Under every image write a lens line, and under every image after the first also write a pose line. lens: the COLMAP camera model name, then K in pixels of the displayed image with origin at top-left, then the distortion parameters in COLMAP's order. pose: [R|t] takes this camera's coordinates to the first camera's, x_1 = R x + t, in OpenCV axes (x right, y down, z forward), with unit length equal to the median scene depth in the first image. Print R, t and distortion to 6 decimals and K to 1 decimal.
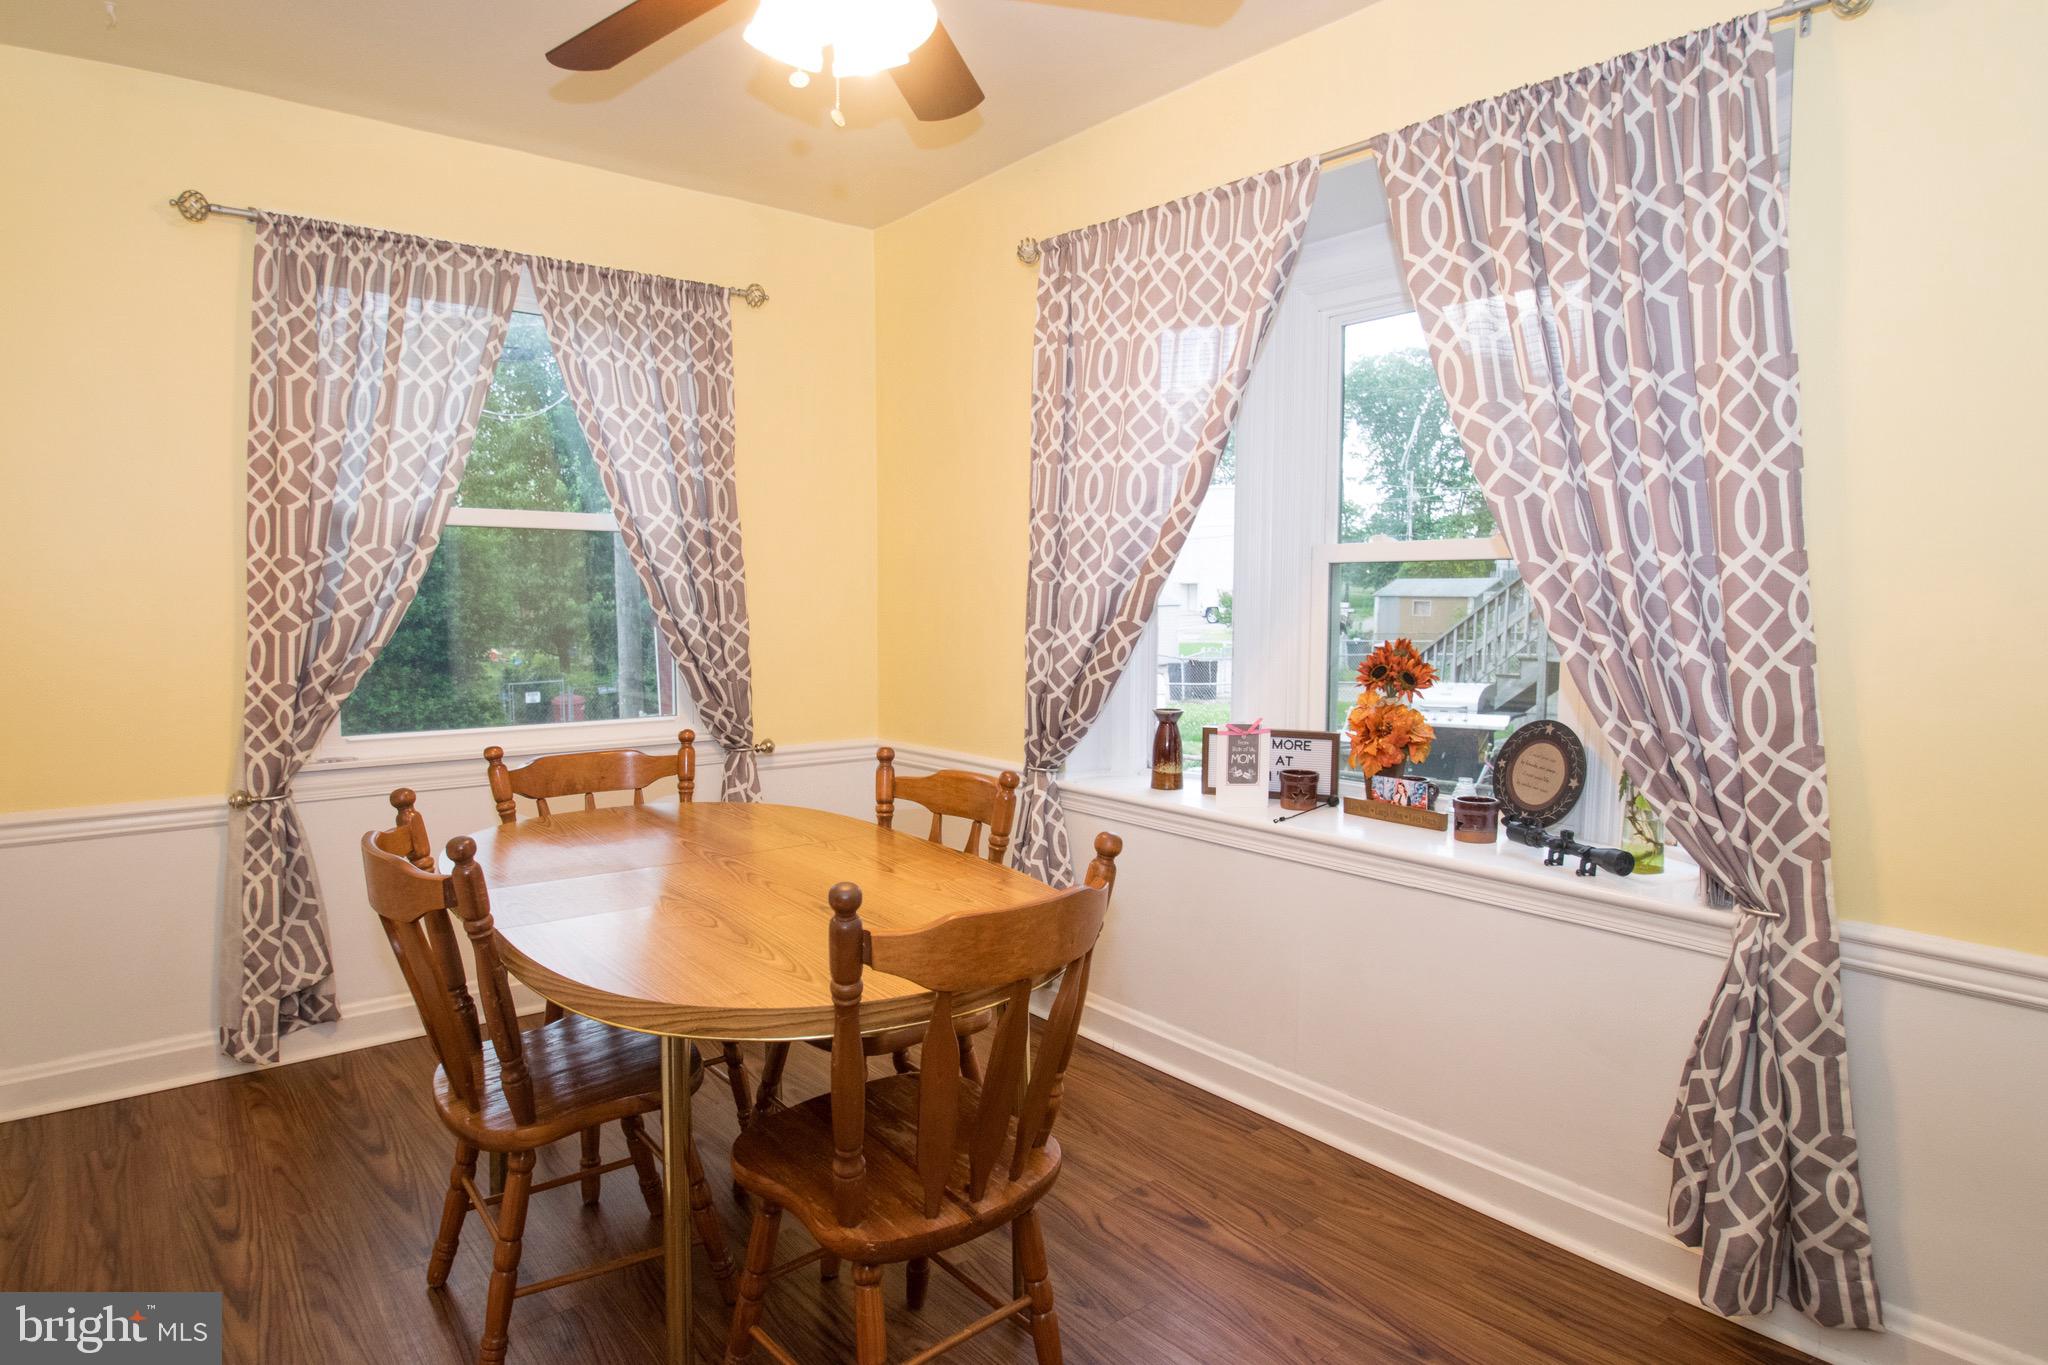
lens RADIAL K [[1175.1, 0, 1025.4], [0, 1175.1, 685.1], [0, 0, 1]] dist [-0.007273, -0.002406]
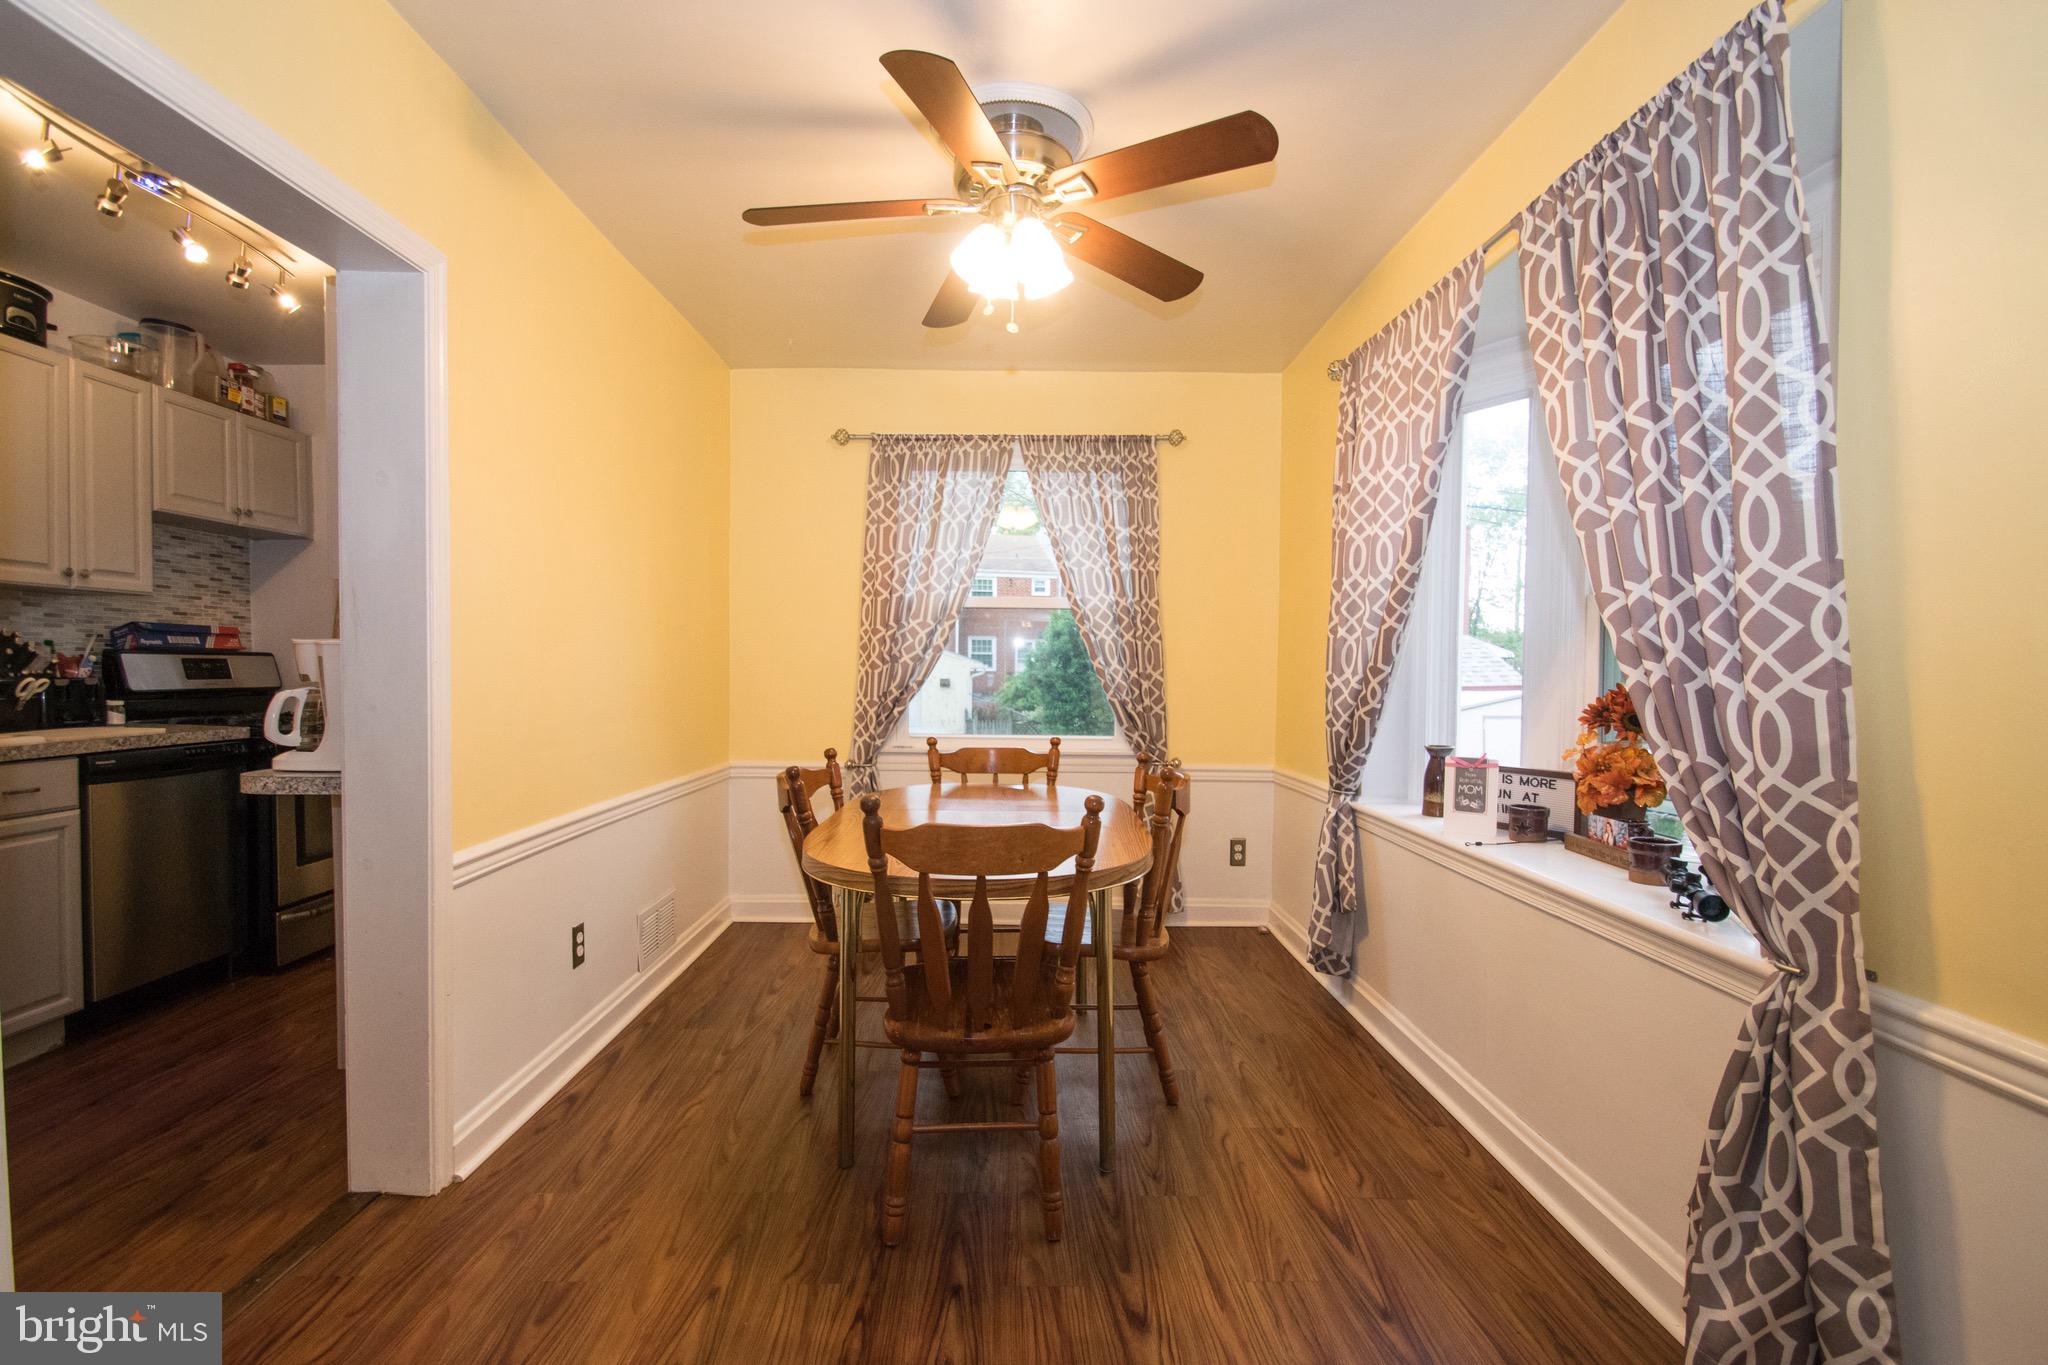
lens RADIAL K [[943.4, 0, 1027.4], [0, 943.4, 690.0], [0, 0, 1]] dist [-0.001844, -0.003748]
pose [[0.781008, 0.016624, -0.624300, 0.423662], [-0.056655, 0.997410, -0.044317, 0.033340], [0.621946, 0.069982, 0.779927, 0.048148]]
